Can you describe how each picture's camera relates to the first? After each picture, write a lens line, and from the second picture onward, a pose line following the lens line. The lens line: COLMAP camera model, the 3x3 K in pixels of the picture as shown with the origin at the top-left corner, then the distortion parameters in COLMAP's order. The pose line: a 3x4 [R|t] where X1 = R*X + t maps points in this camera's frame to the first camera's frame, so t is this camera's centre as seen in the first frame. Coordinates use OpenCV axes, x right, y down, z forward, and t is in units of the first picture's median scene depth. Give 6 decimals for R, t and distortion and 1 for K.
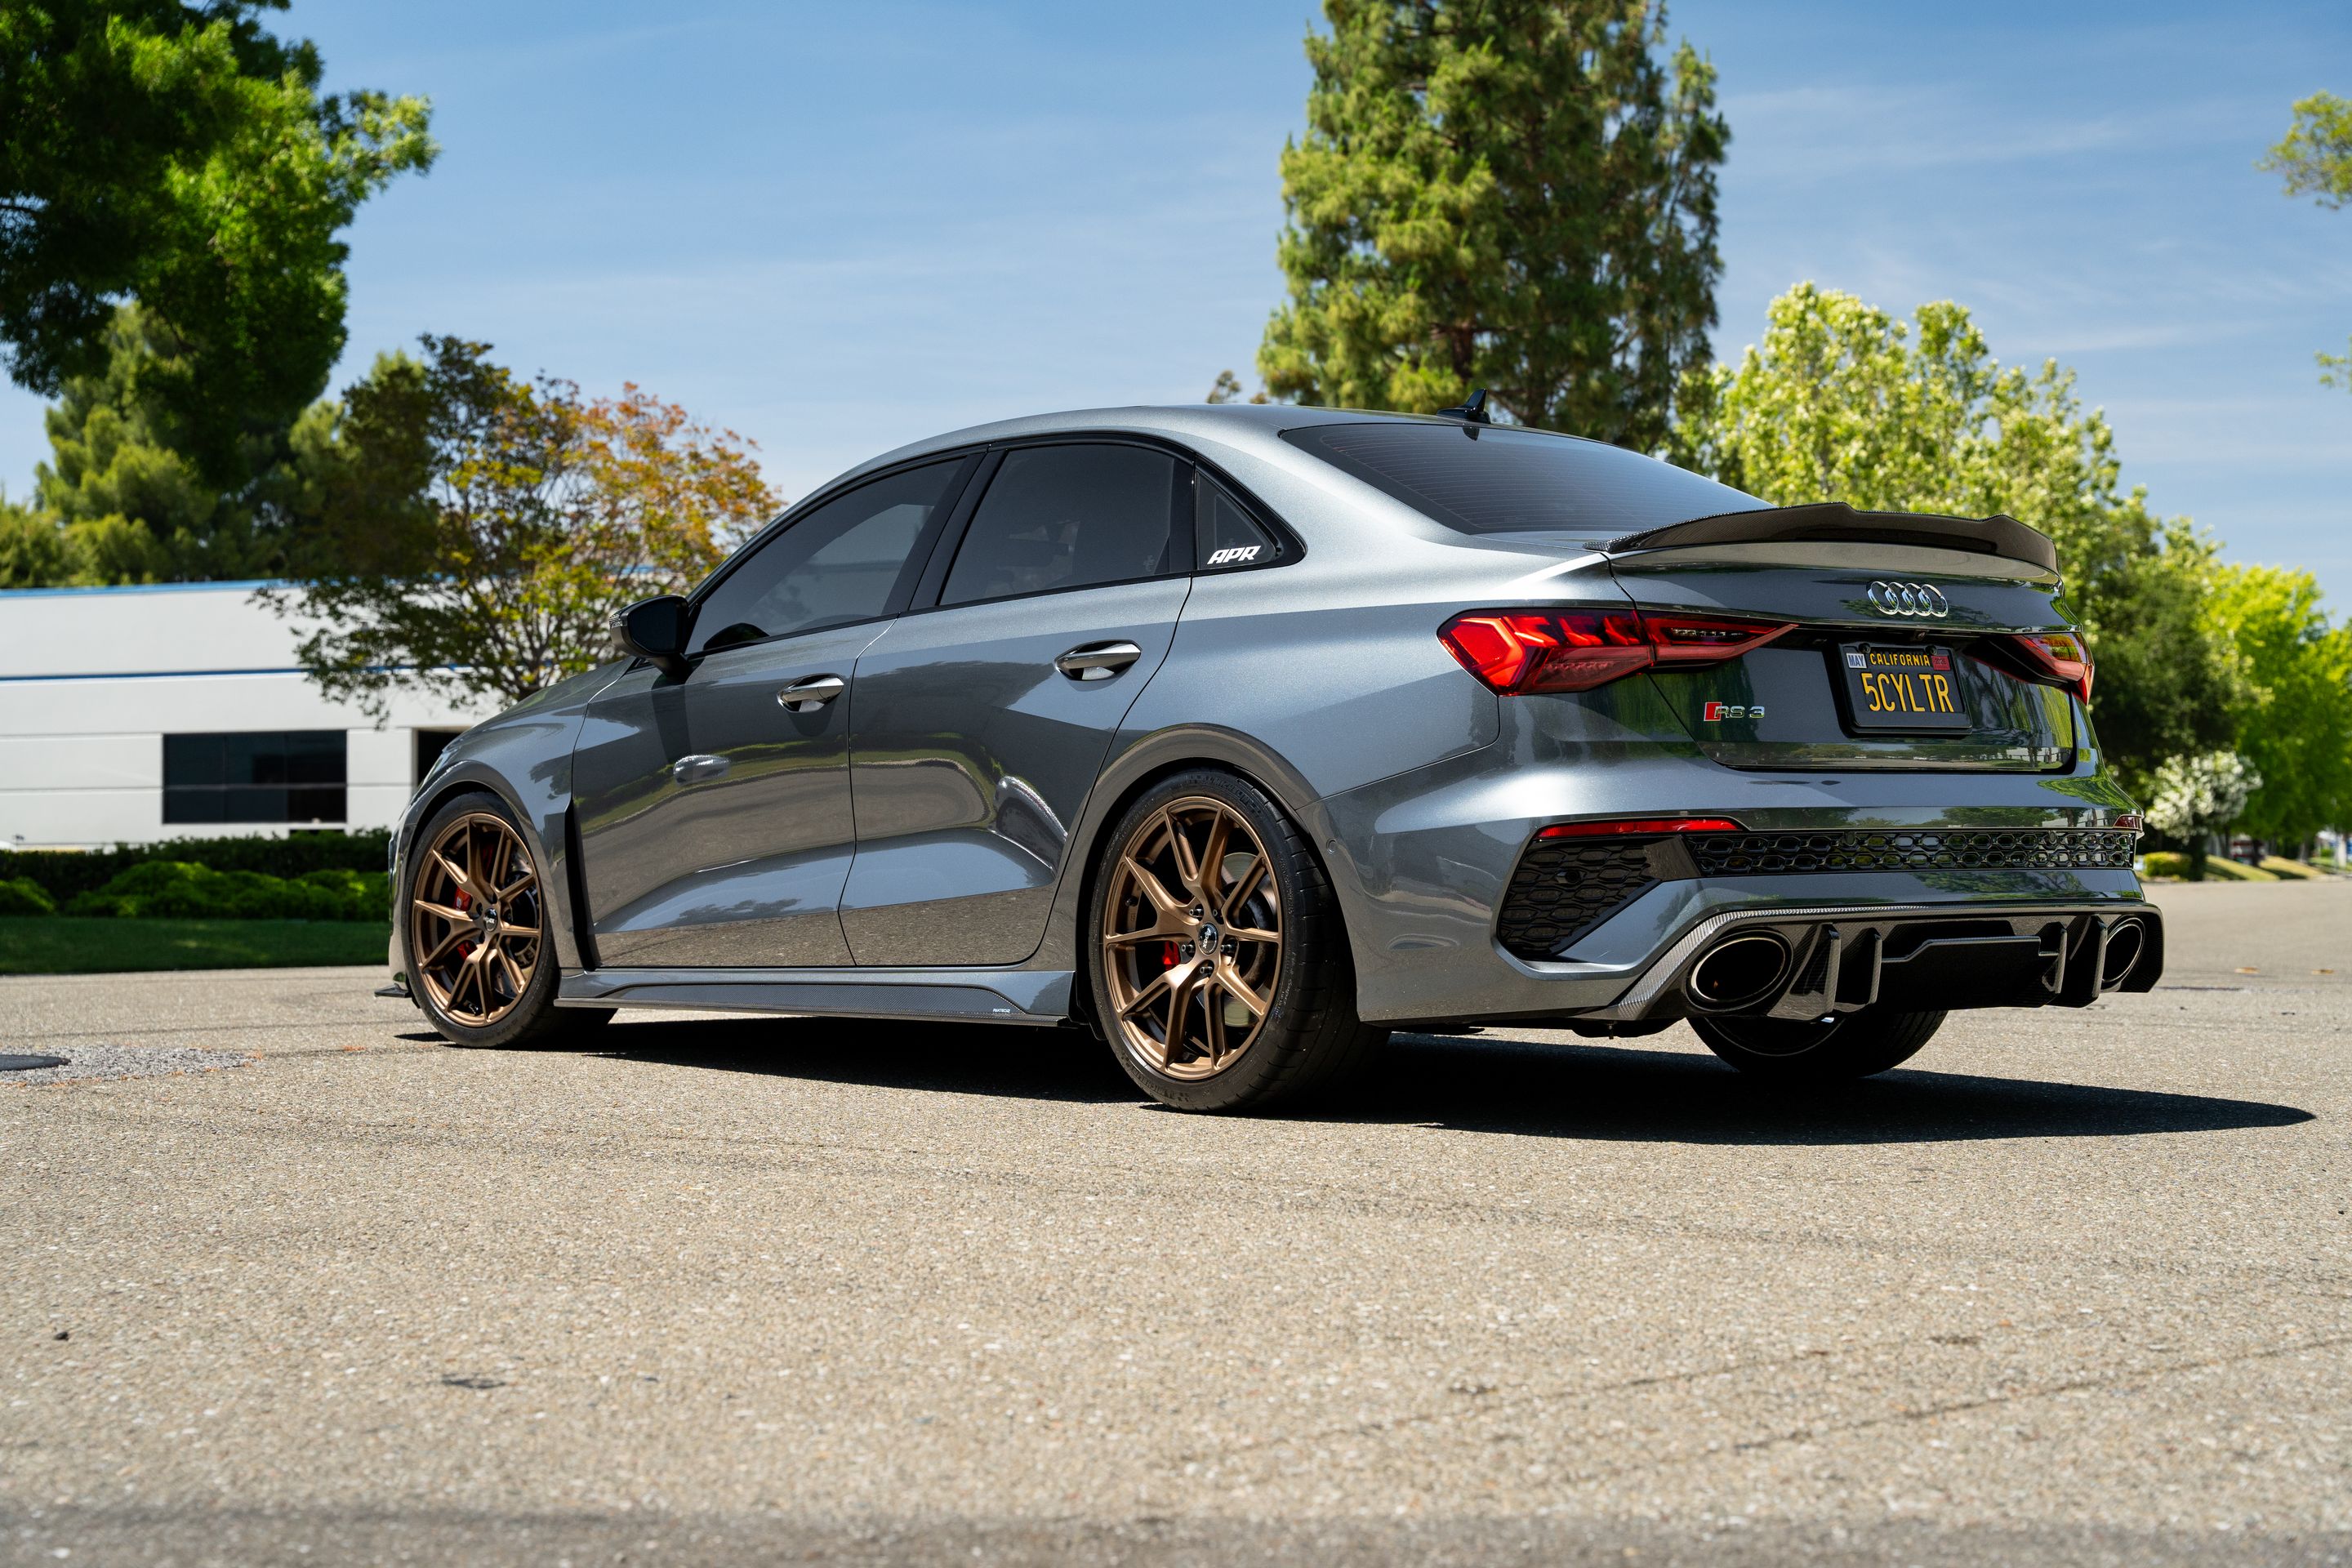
lens RADIAL K [[3354.7, 0, 1133.8], [0, 3354.7, 811.0], [0, 0, 1]] dist [0.111416, 0.000000]
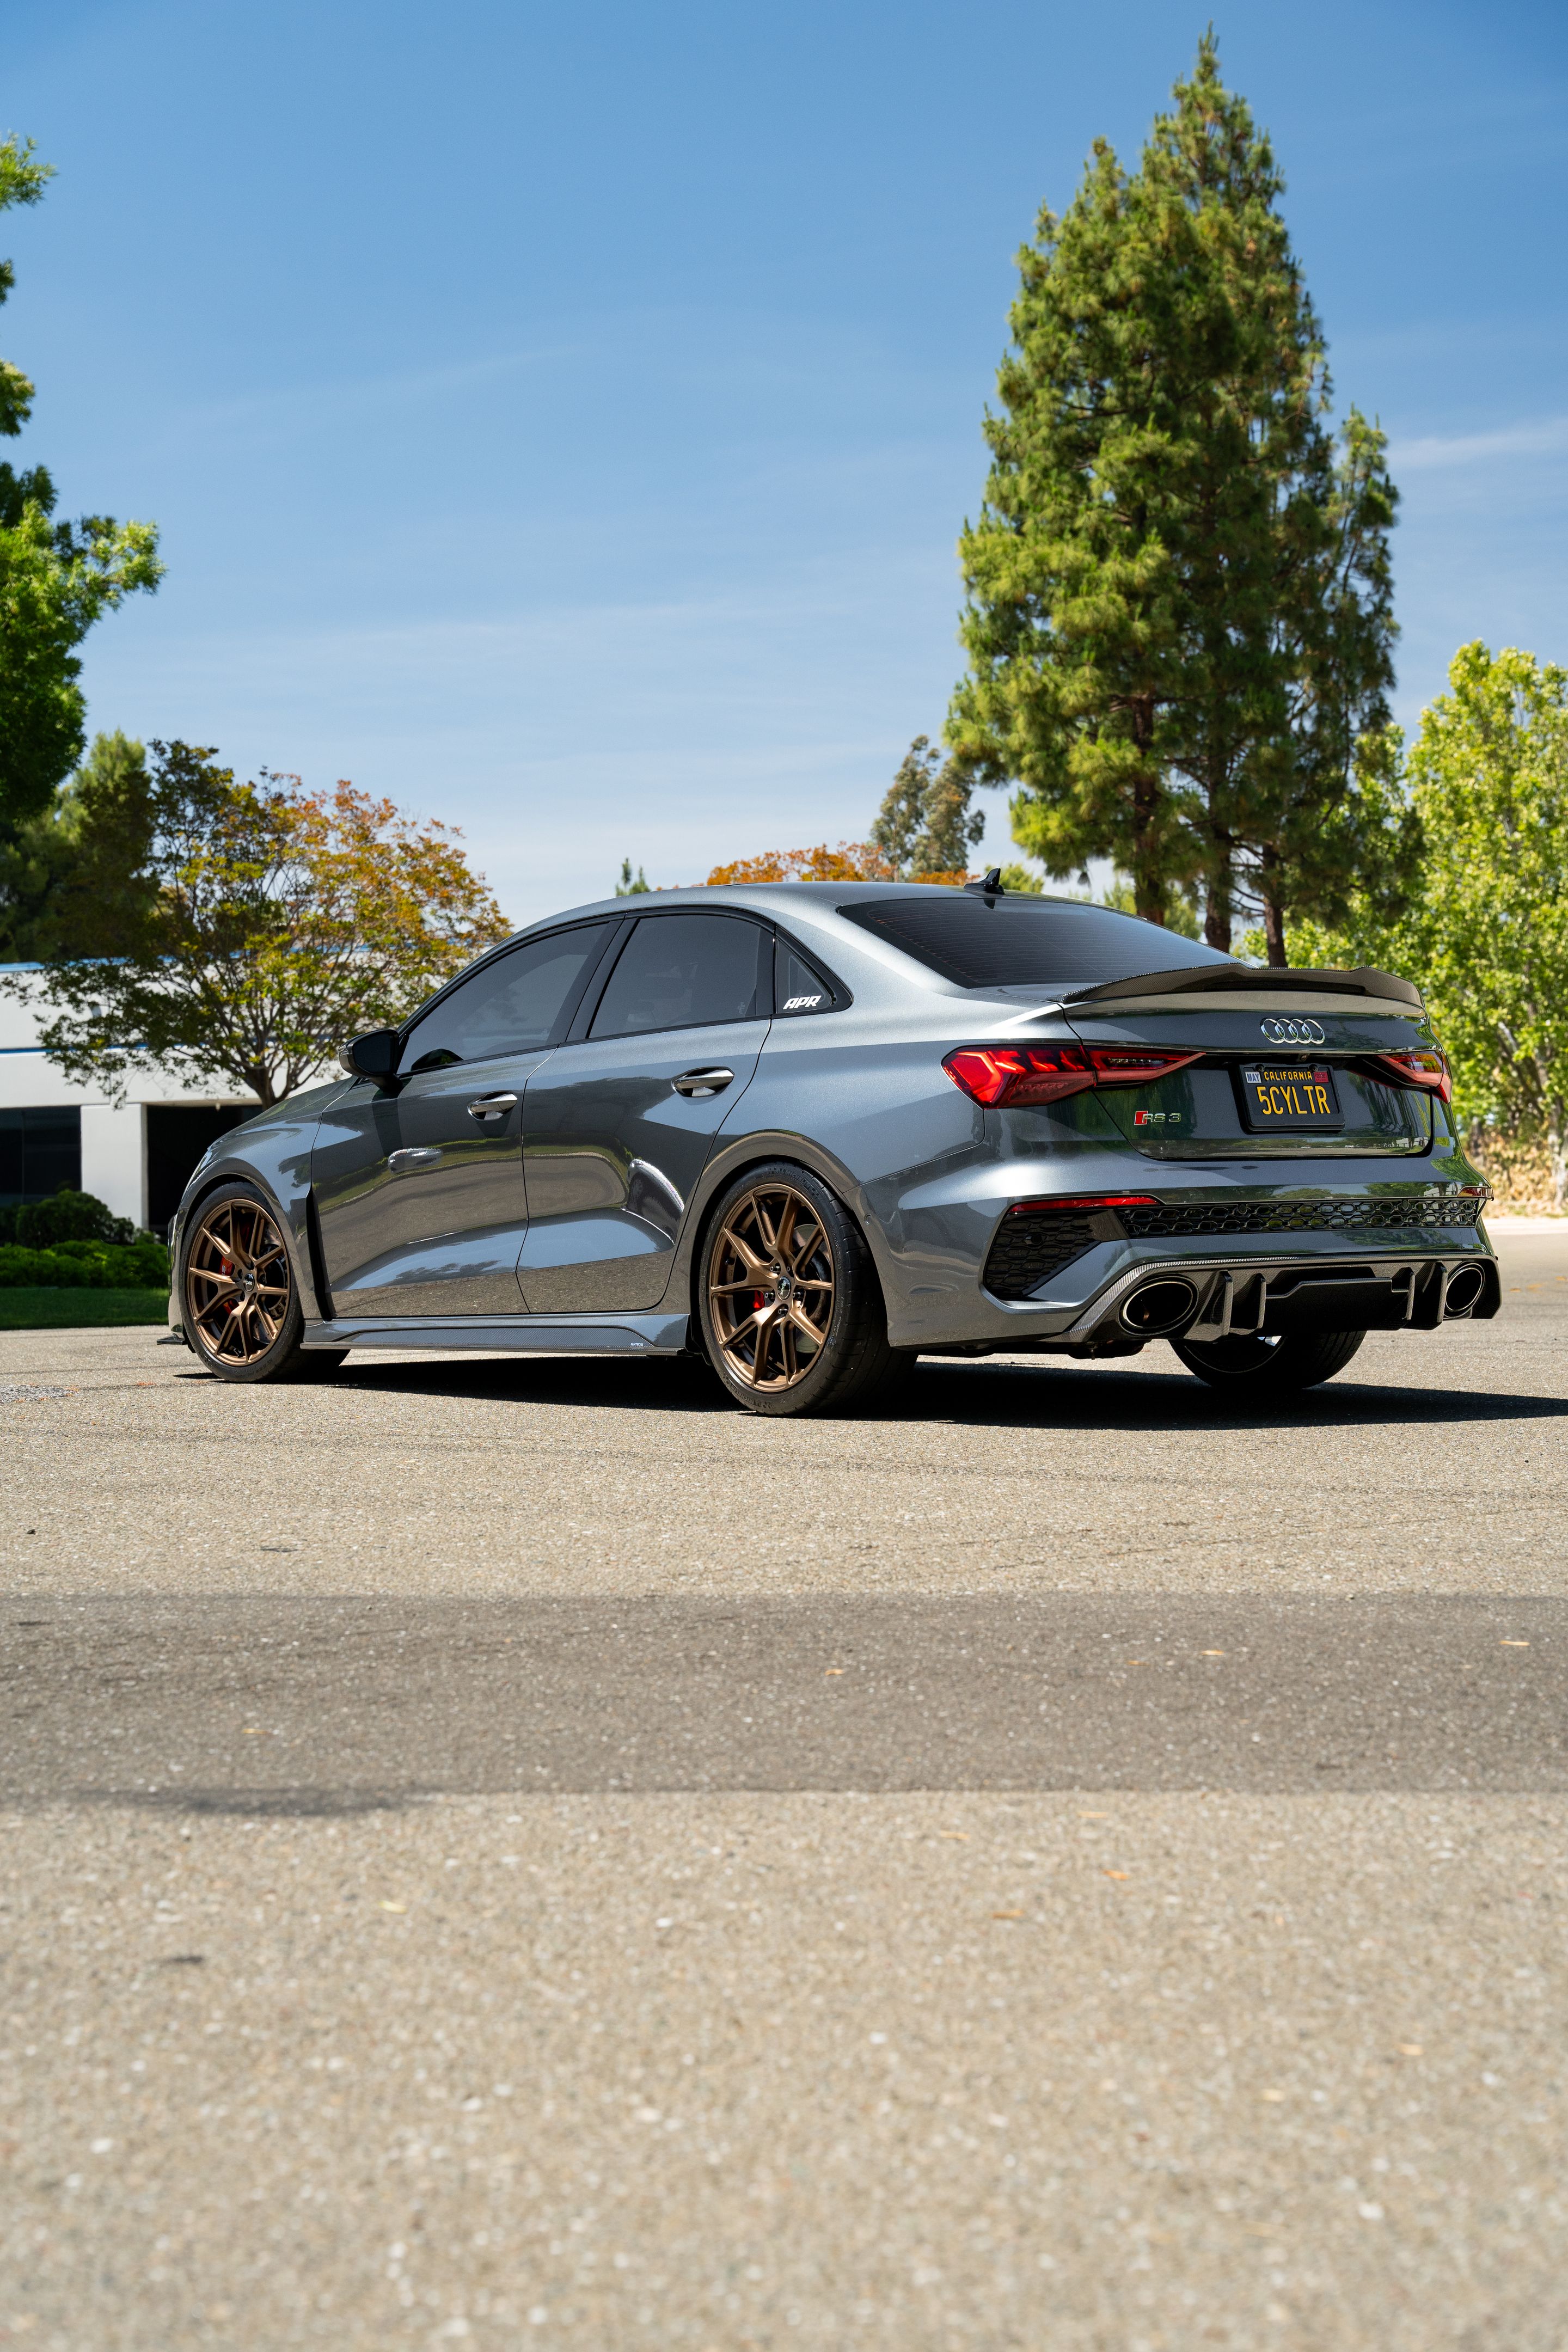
lens RADIAL K [[3354.7, 0, 723.1], [0, 3354.7, 1175.9], [0, 0, 1]] dist [0.111416, 0.000000]
pose [[0.999197, -0.014758, -0.037244, 0.046858], [0.014829, 0.999889, 0.001627, -0.009500], [0.037216, -0.002178, 0.999305, -0.341452]]
